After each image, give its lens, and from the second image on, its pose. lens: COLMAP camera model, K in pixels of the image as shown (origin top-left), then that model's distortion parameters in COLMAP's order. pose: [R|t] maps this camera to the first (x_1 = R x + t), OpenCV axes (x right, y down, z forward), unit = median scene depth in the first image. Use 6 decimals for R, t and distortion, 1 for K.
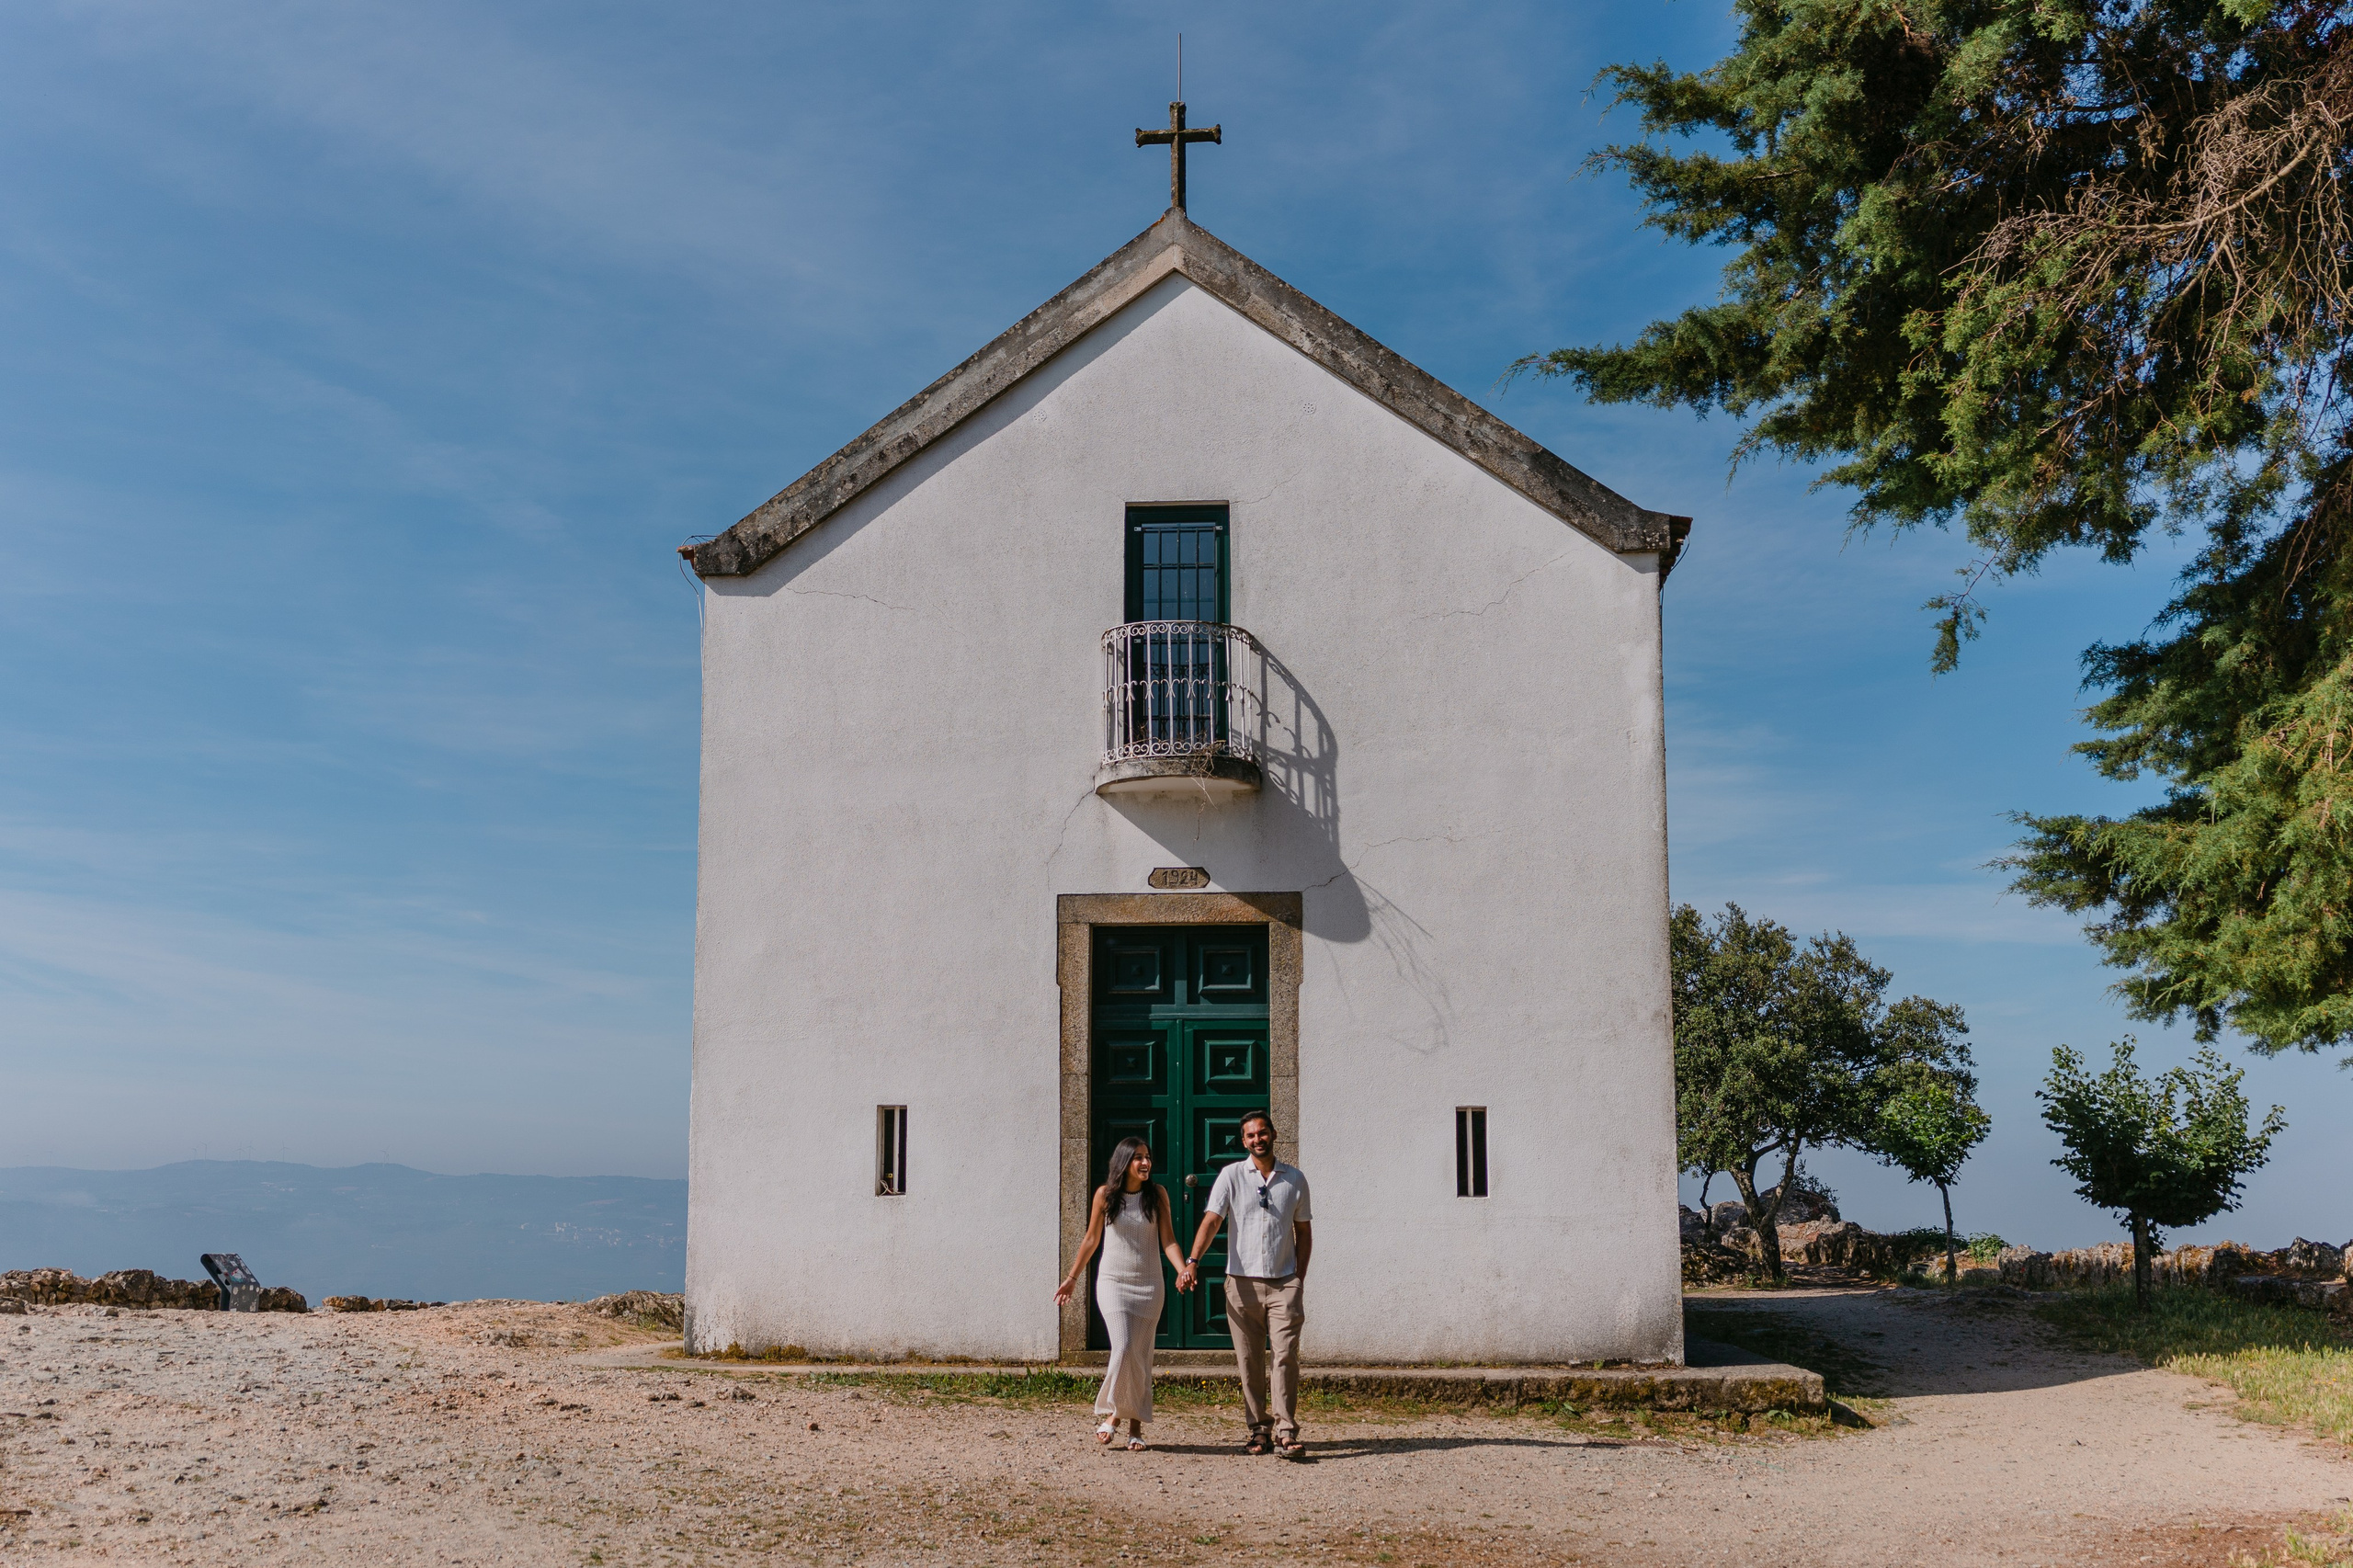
lens RADIAL K [[2300.9, 0, 1185.6], [0, 2300.9, 771.1], [0, 0, 1]] dist [0.001984, 0.007526]
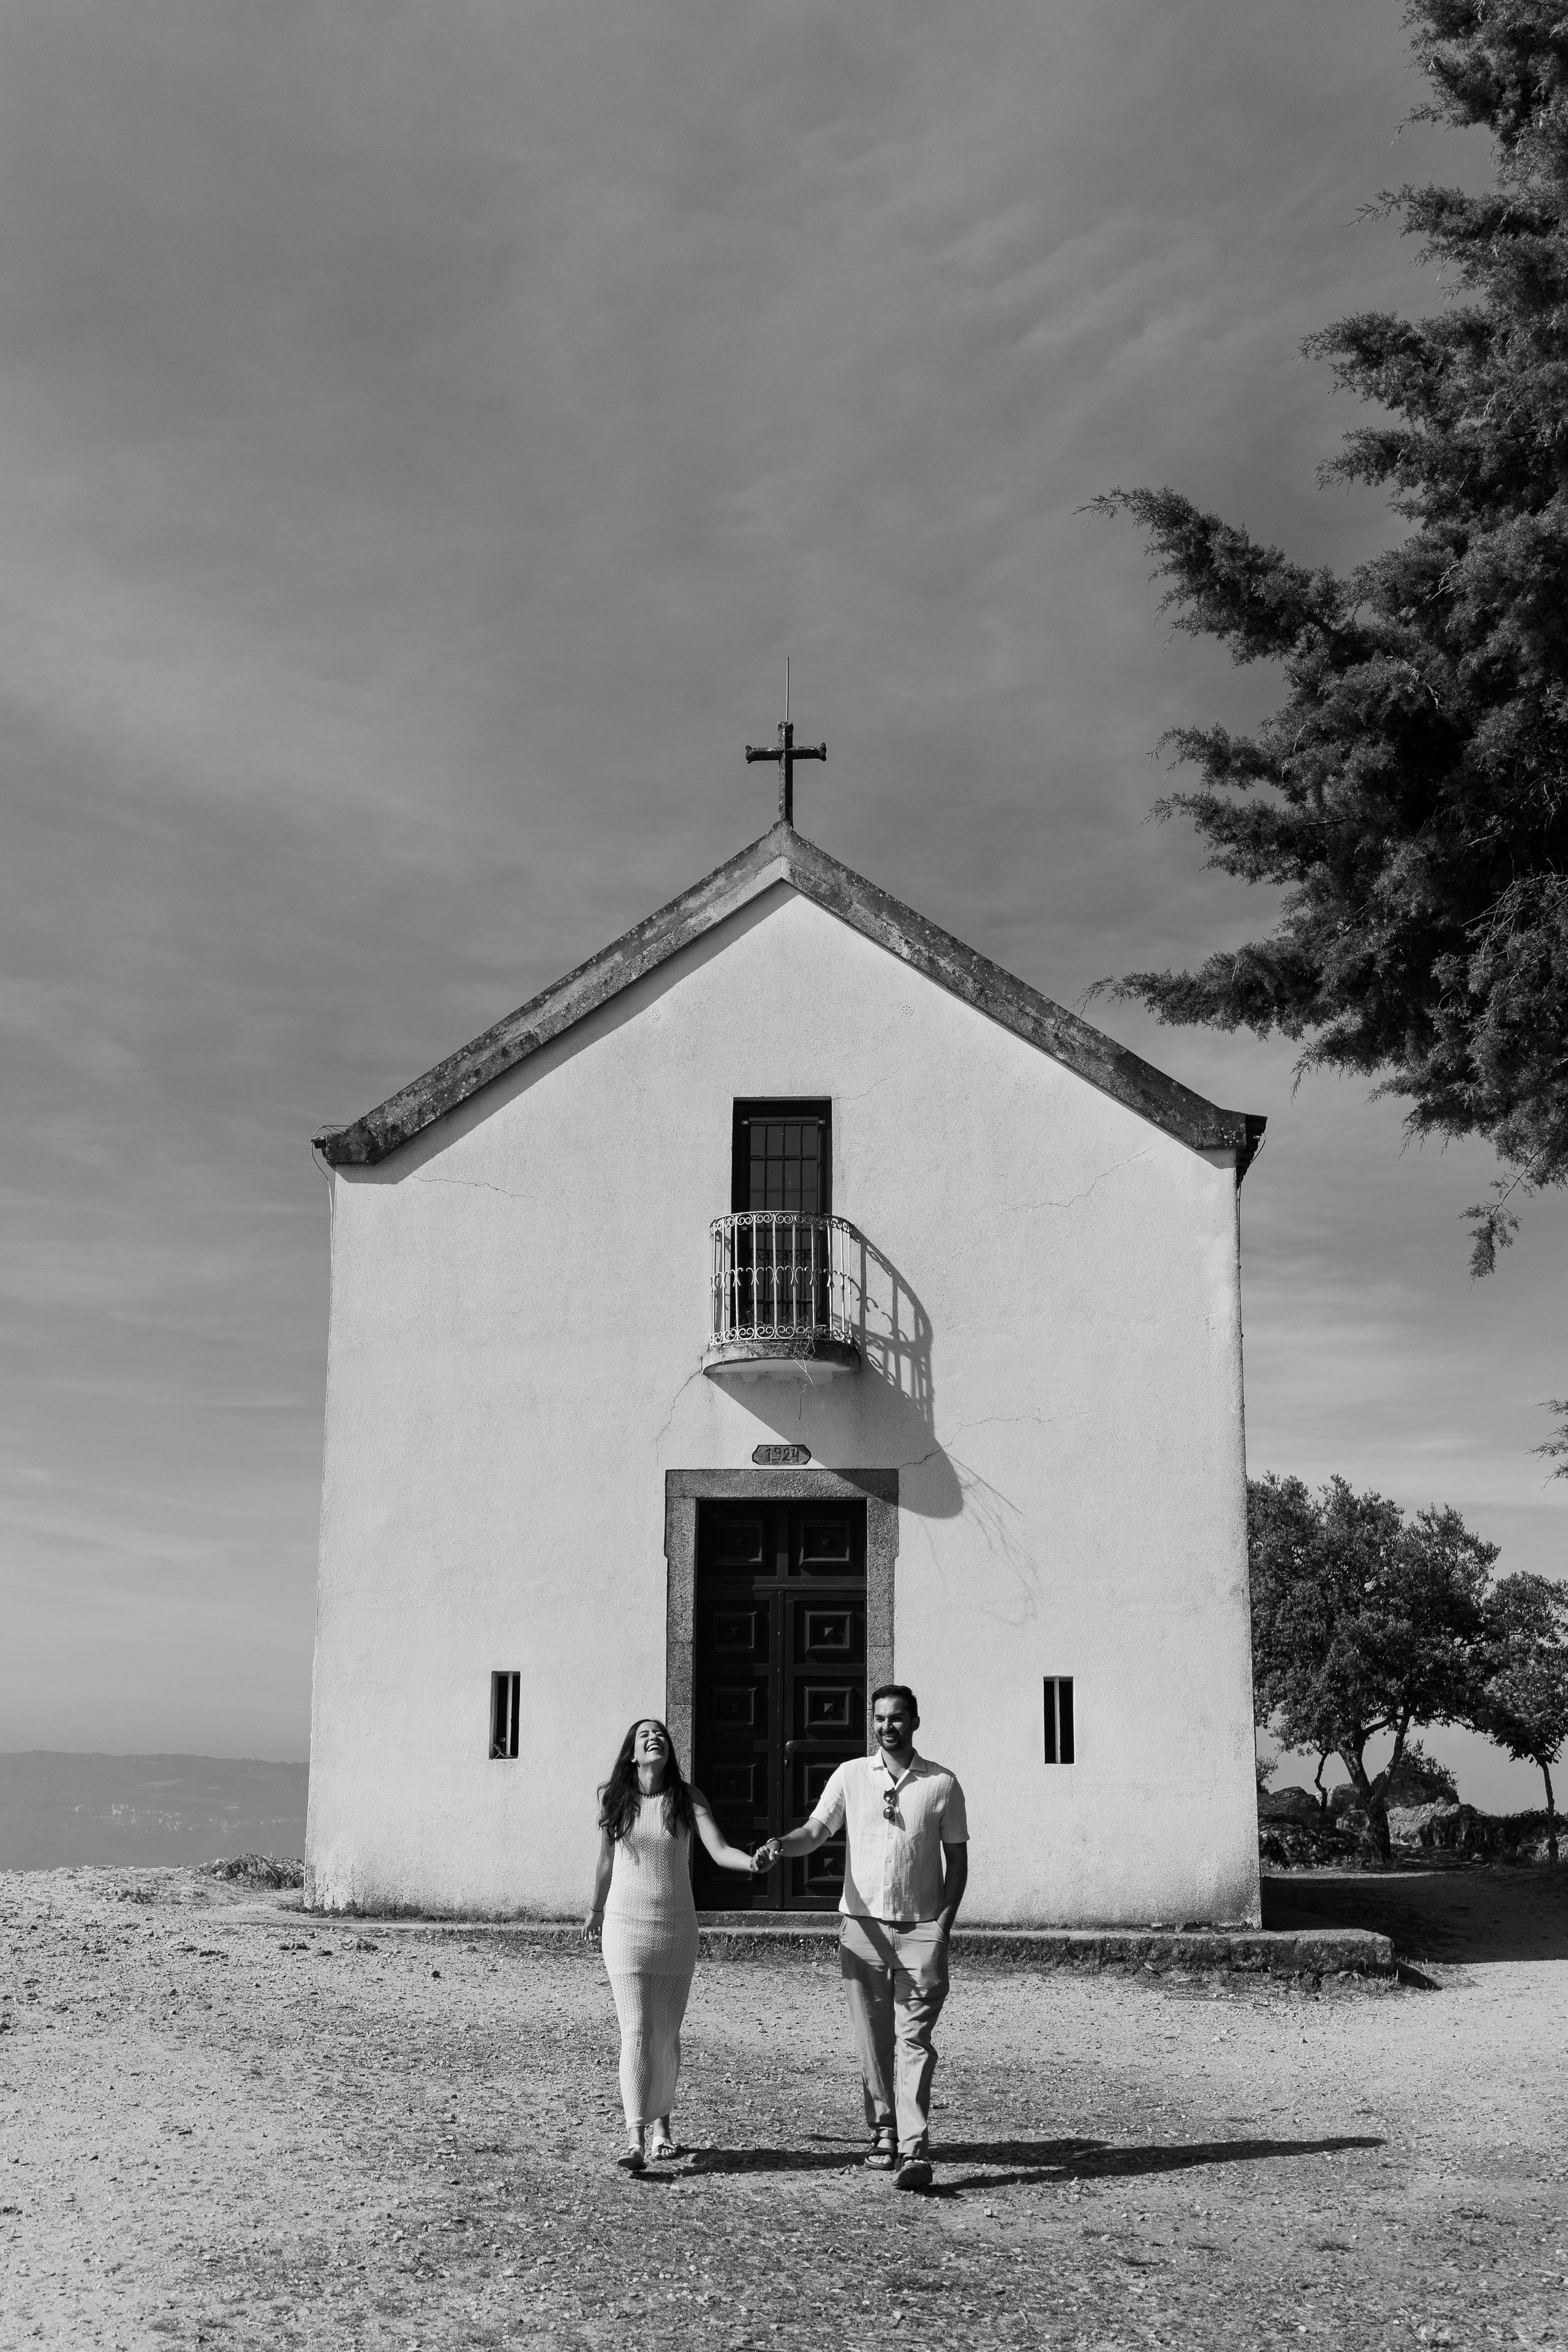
lens RADIAL K [[2333.0, 0, 790.2], [0, 2333.0, 1170.6], [0, 0, 1]] dist [0.002427, 0.007137]
pose [[0.999975, 0.007001, -0.000068, 0.000311], [-0.006989, 0.997501, -0.070301, -0.008446], [-0.000425, 0.070300, 0.997526, -0.075600]]
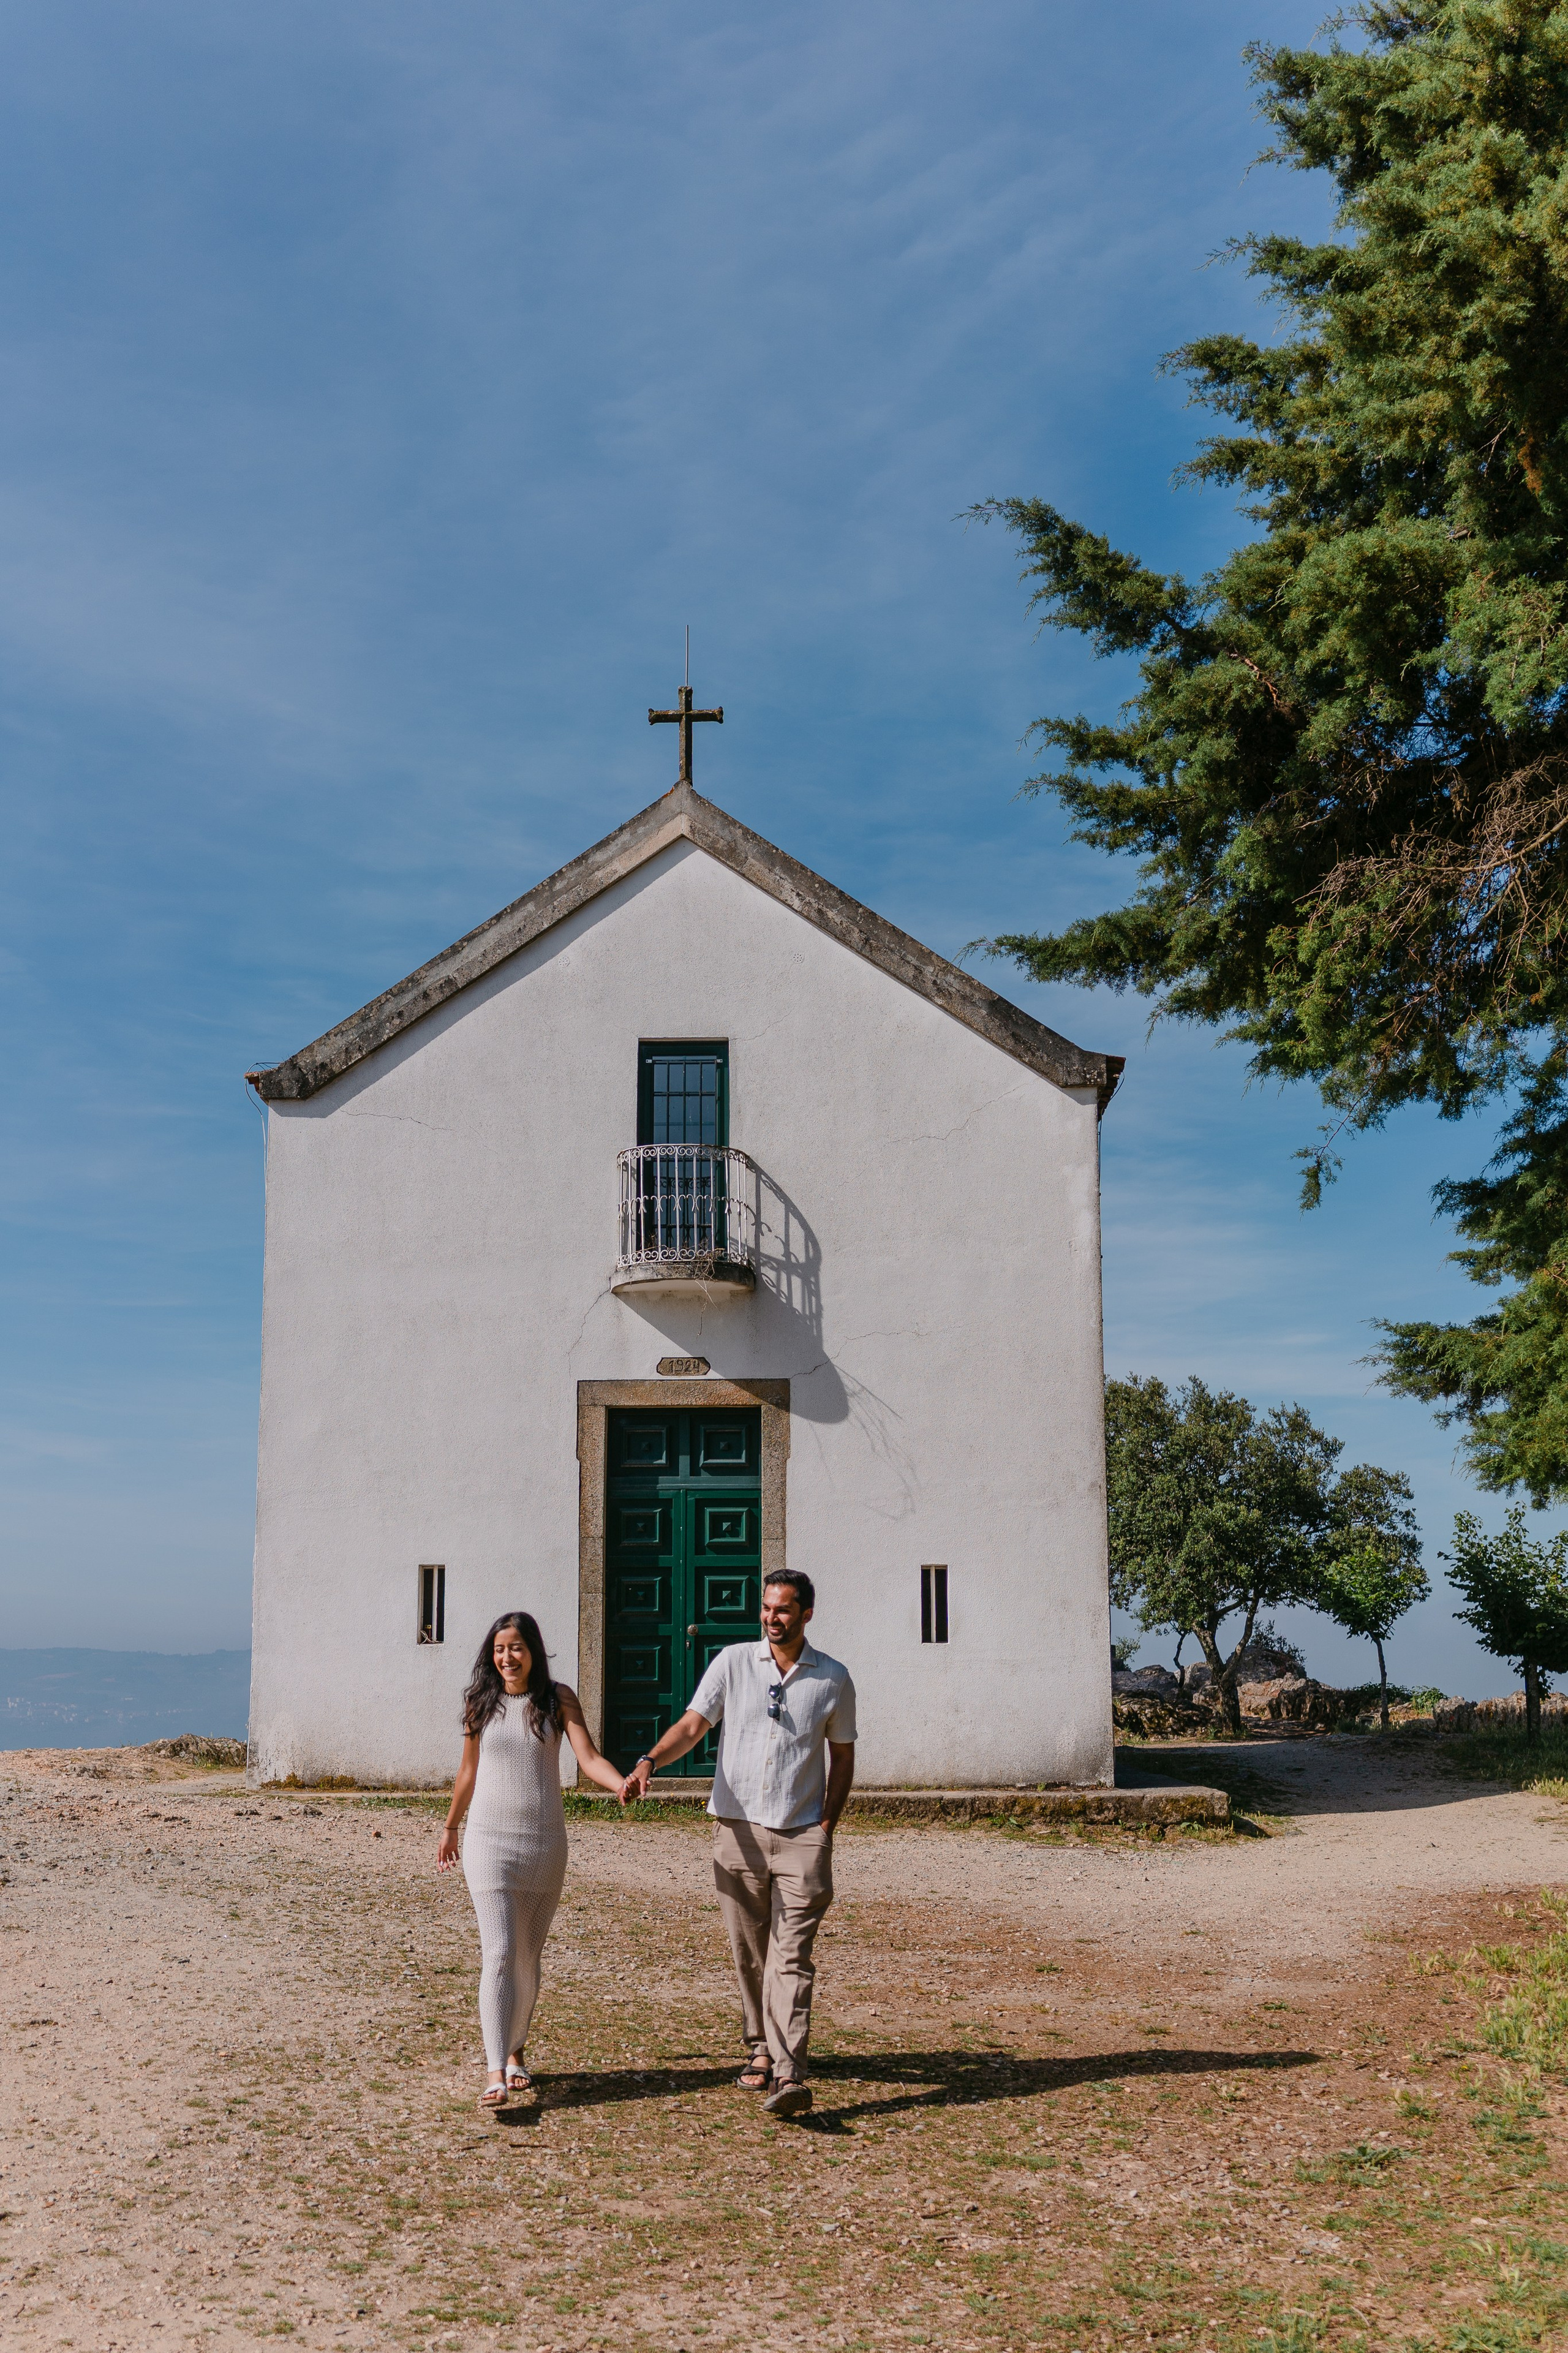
lens RADIAL K [[2230.7, 0, 787.3], [0, 2230.7, 1177.7], [0, 0, 1]] dist [0.006011, 0.012200]
pose [[0.998840, 0.006589, 0.047710, -0.004886], [-0.005184, 0.999551, -0.029508, -0.015675], [-0.047883, 0.029227, 0.998425, -0.124298]]
